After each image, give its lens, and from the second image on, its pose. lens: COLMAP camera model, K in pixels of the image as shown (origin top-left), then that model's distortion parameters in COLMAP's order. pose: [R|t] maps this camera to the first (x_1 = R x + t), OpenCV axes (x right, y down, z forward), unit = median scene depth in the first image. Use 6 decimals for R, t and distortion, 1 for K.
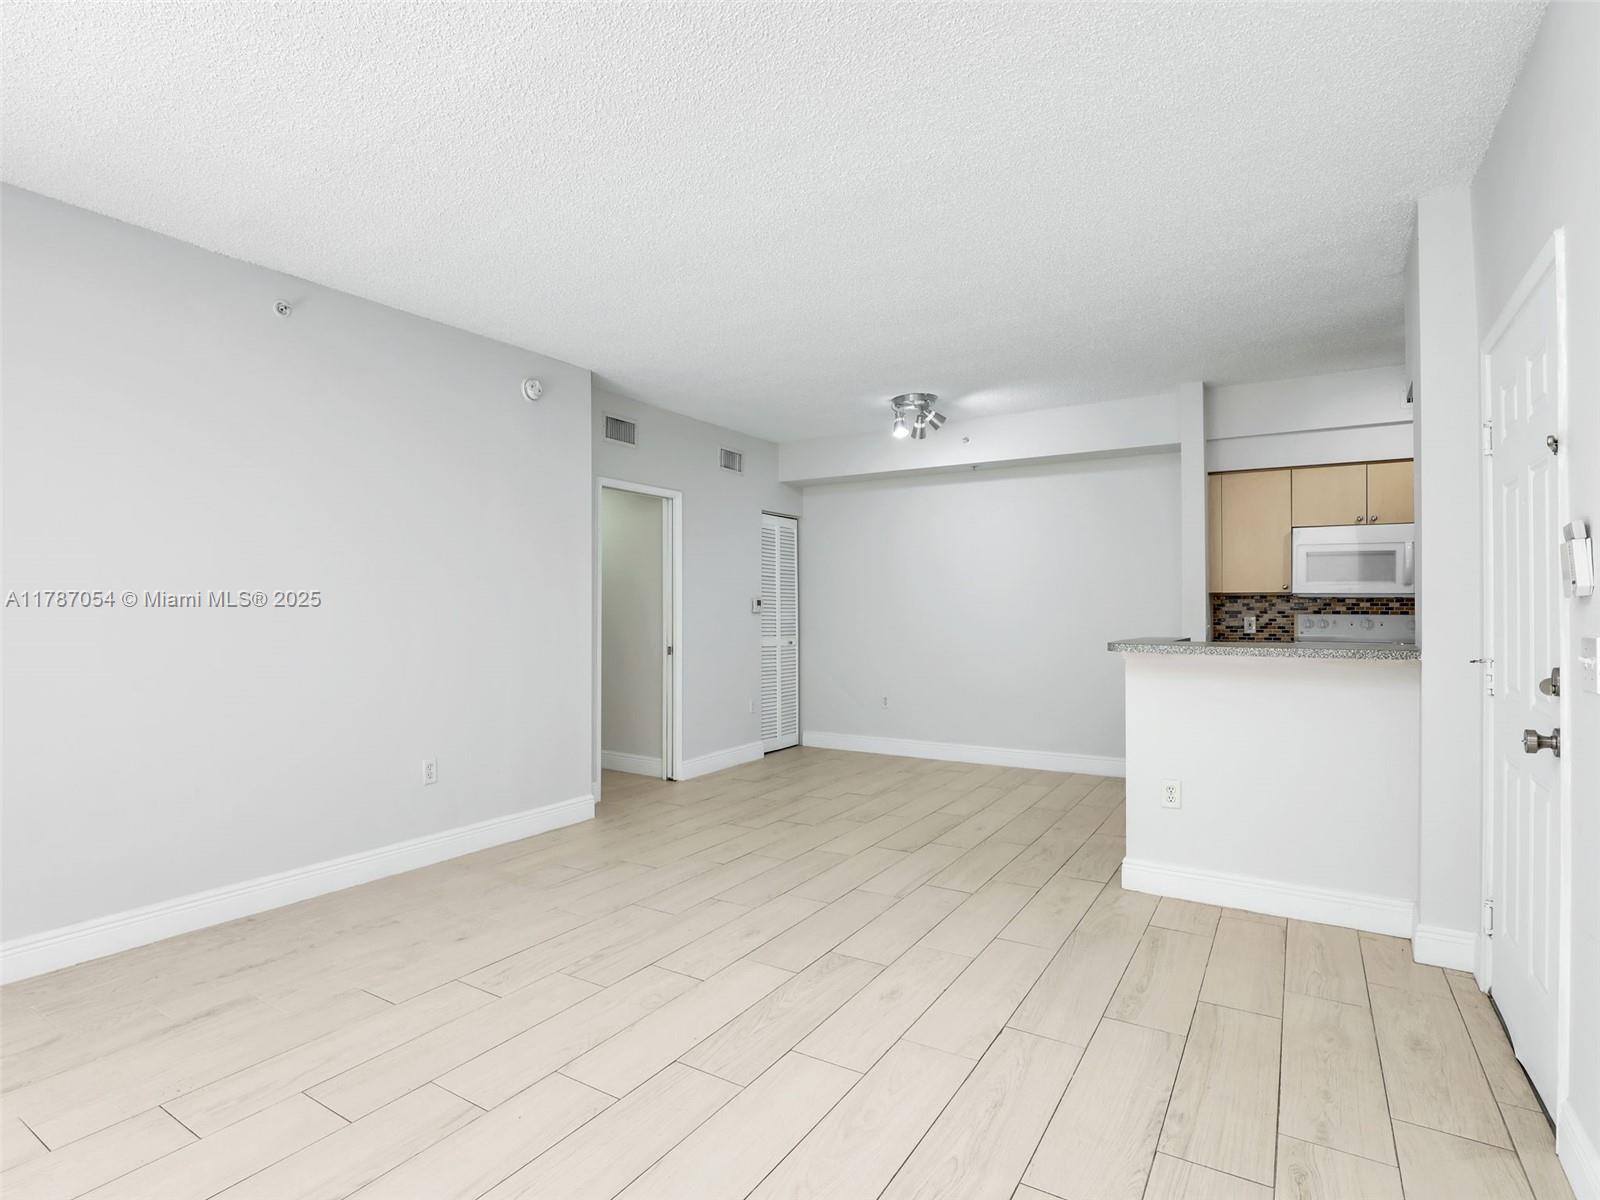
lens RADIAL K [[866.2, 0, 724.3], [0, 866.2, 601.9], [0, 0, 1]] dist [-0.014186, -0.004855]
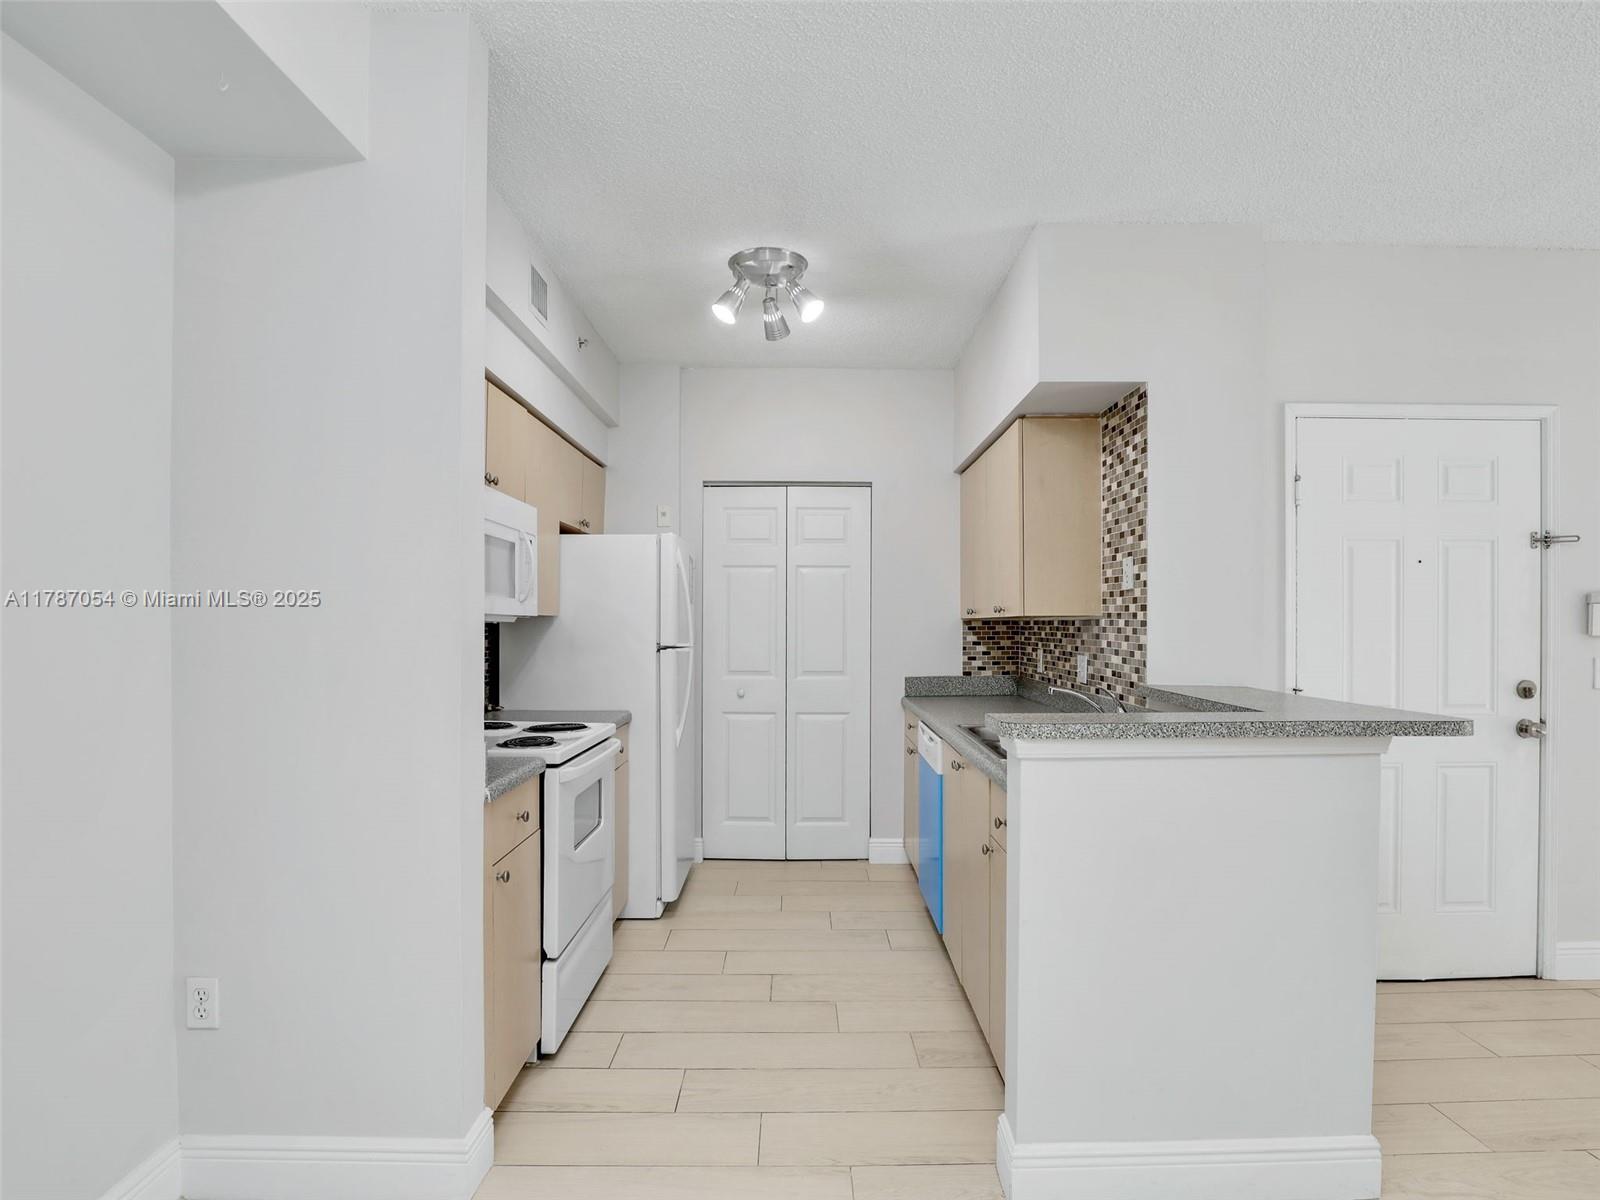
lens RADIAL K [[866.2, 0, 808.9], [0, 866.2, 621.0], [0, 0, 1]] dist [-0.014186, -0.004855]
pose [[-0.577233, -0.001250, 0.816578, 0.163904], [-0.007939, 0.999960, -0.004081, -0.004908], [-0.816541, -0.008838, -0.577220, 1.067546]]
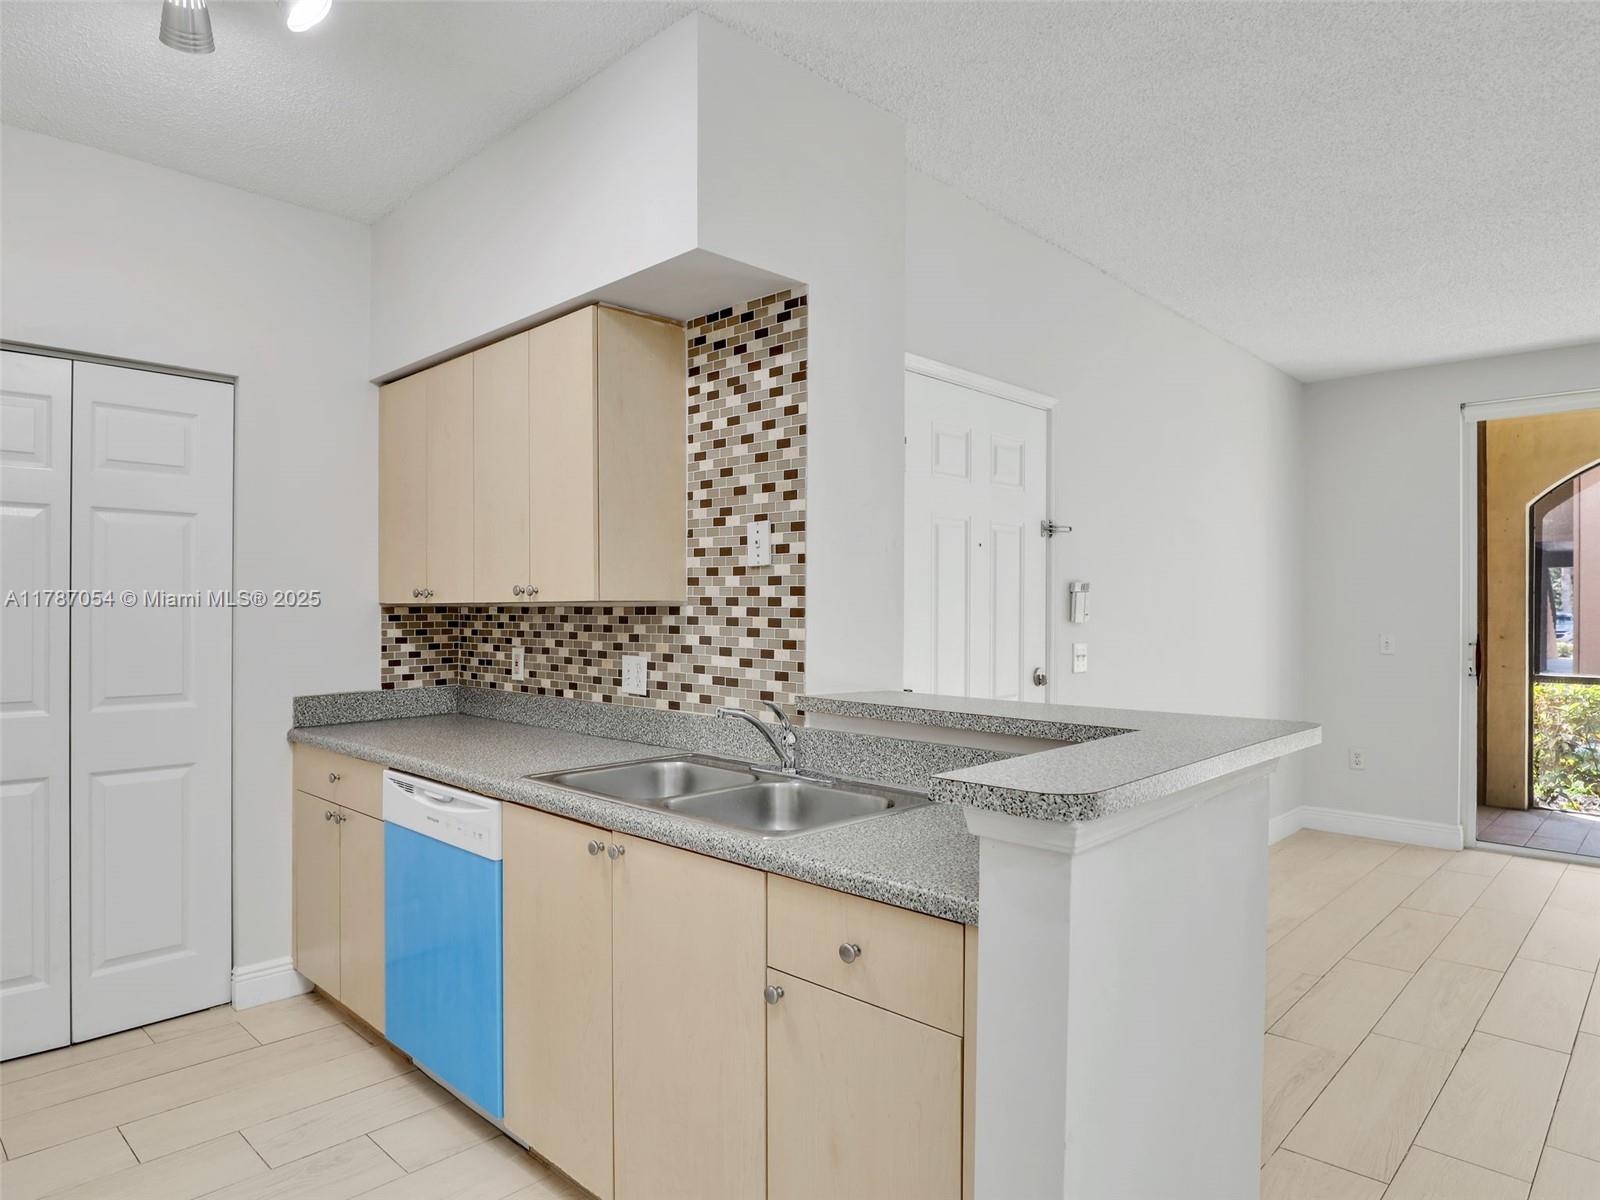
lens RADIAL K [[985.2, 0, 746.0], [0, 985.2, 608.3], [0, 0, 1]] dist [-0.025850, 0.007082]
pose [[-0.979995, -0.003613, 0.198988, 0.410986], [-0.005026, 0.999966, -0.006595, -0.005986], [-0.198958, -0.007463, -0.979980, 1.033483]]
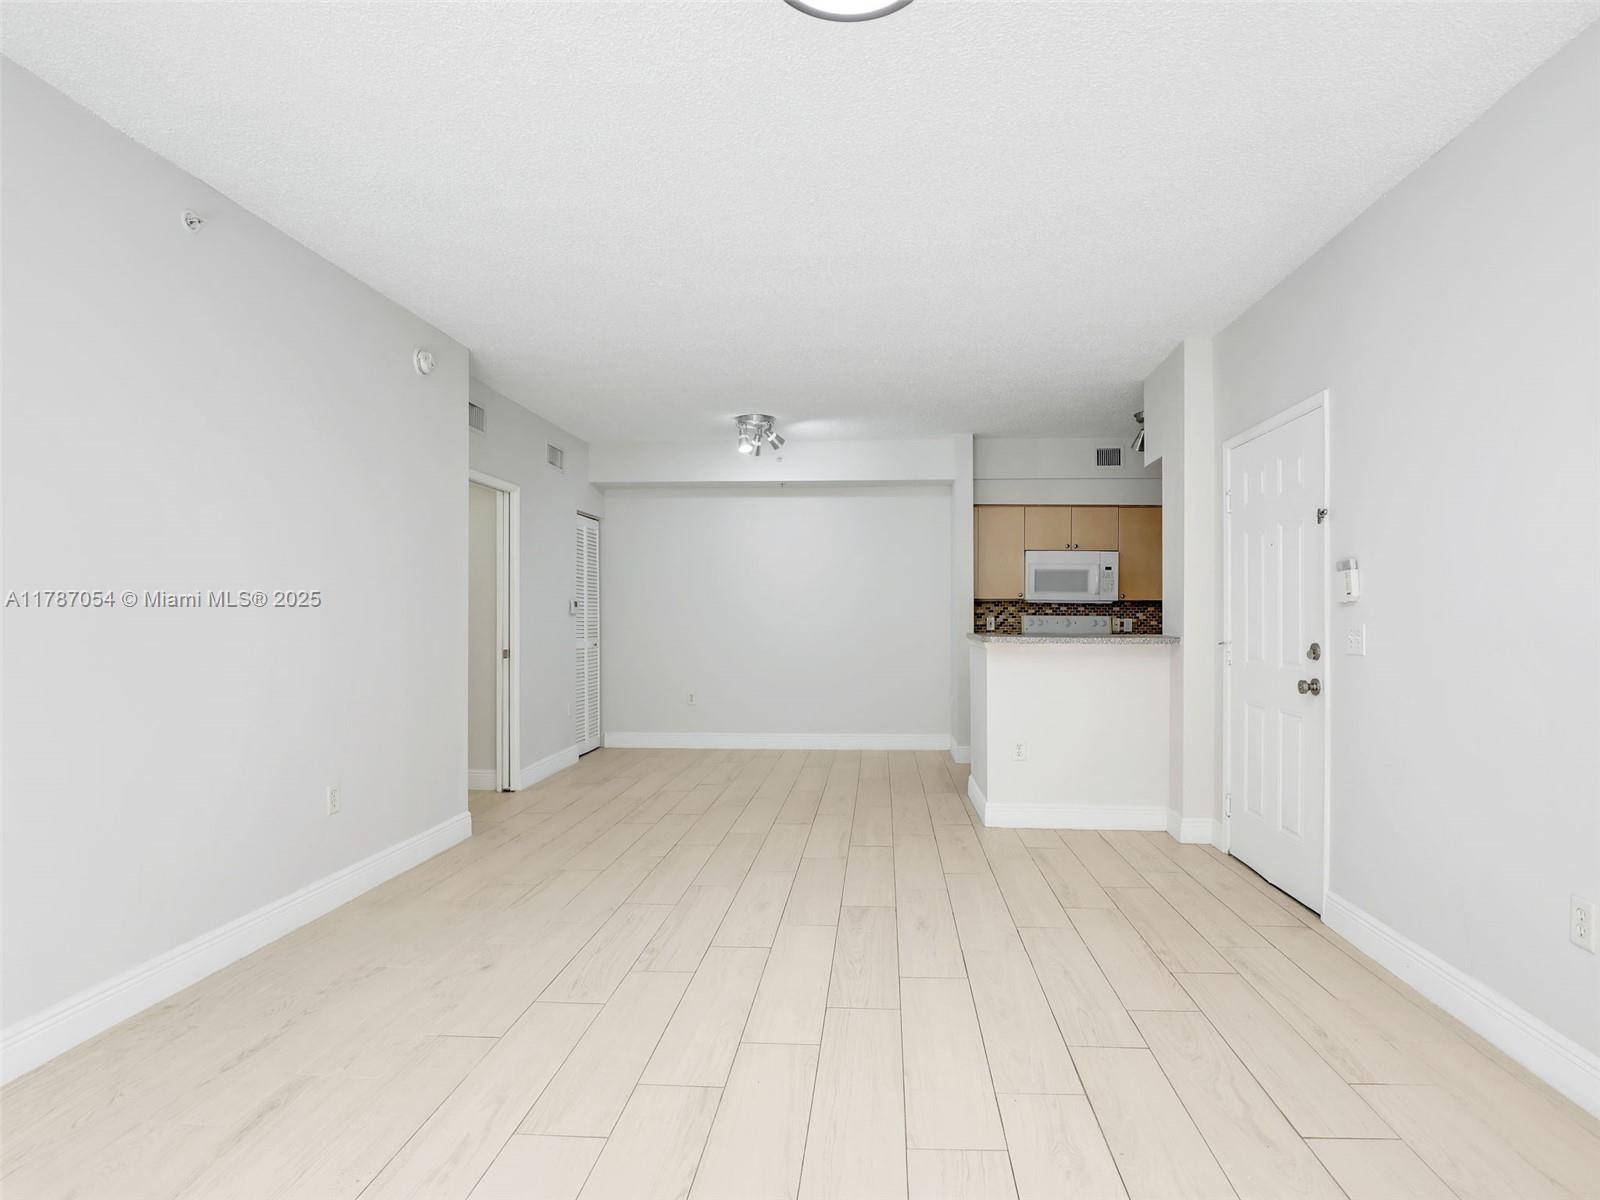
lens RADIAL K [[857.6, 0, 842.0], [0, 857.6, 604.0], [0, 0, 1]] dist [-0.042732, -0.025054]
pose [[0.853263, 0.007429, 0.521428, -0.261725], [-0.006029, 0.999972, -0.004383, 0.004247], [-0.521446, 0.000596, 0.853284, 0.017468]]
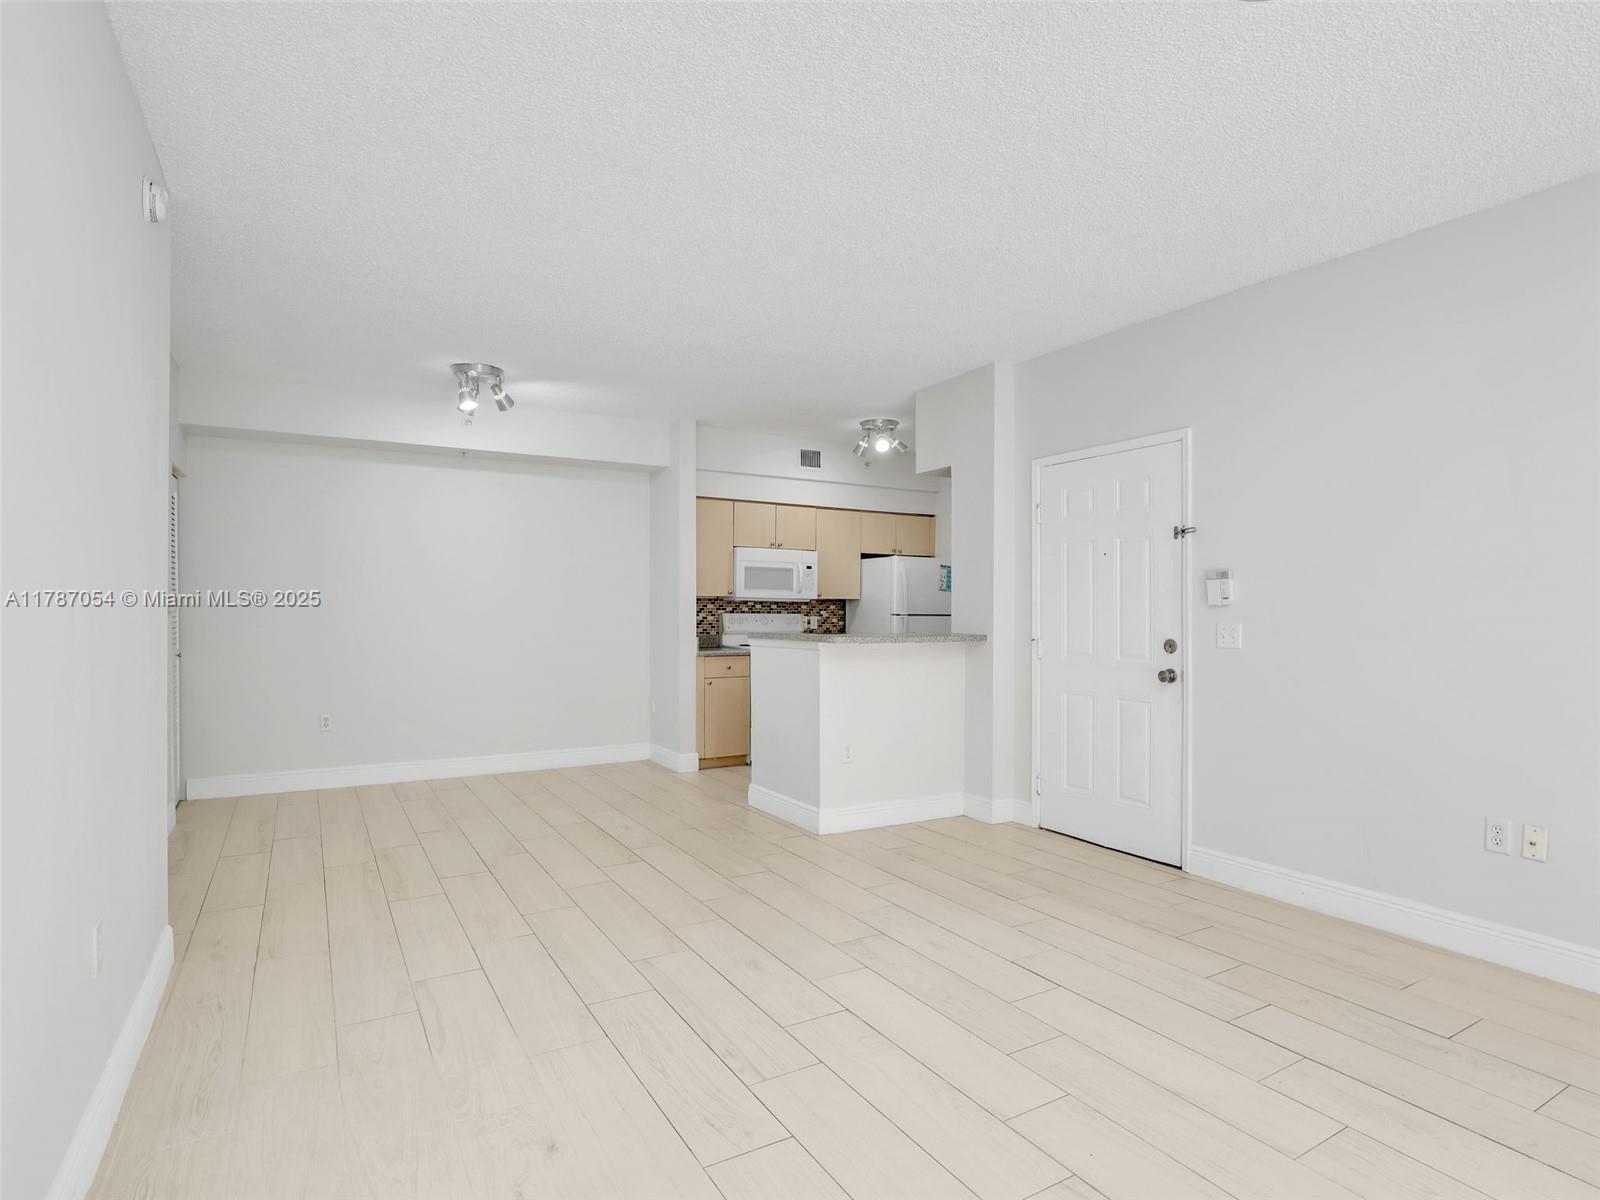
lens RADIAL K [[857.6, 0, 826.7], [0, 857.6, 611.3], [0, 0, 1]] dist [-0.042732, -0.025054]
pose [[0.408987, -0.000194, 0.912540, -0.441869], [-0.010537, 0.999932, 0.004935, 0.003249], [-0.912480, -0.011634, 0.408957, 0.333011]]
